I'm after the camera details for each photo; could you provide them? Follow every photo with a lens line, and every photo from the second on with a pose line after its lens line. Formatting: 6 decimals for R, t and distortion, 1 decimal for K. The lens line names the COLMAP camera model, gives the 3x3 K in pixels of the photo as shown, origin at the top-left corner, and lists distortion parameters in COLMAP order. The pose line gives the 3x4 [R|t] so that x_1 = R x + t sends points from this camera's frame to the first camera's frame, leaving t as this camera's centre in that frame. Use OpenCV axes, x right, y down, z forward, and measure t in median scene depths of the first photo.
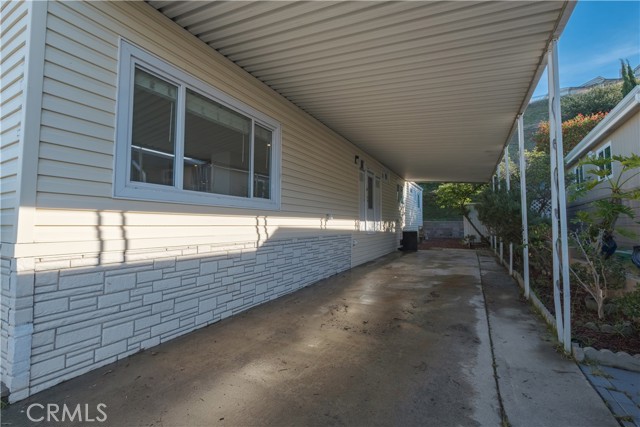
lens RADIAL K [[281.1, 0, 315.3], [0, 281.1, 209.2], [0, 0, 1]] dist [-0.003583, -0.000271]
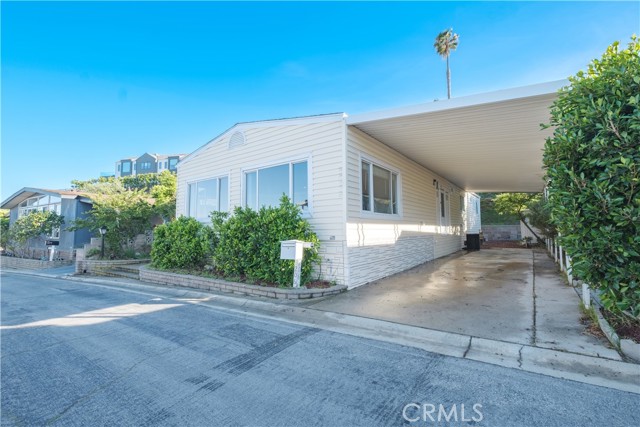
lens RADIAL K [[281.1, 0, 315.3], [0, 281.1, 209.2], [0, 0, 1]] dist [-0.003583, -0.000271]
pose [[0.988784, -0.021963, -0.147728, -0.206992], [0.018750, 0.999557, -0.023105, -0.018140], [0.148170, 0.020076, 0.988758, -0.410618]]
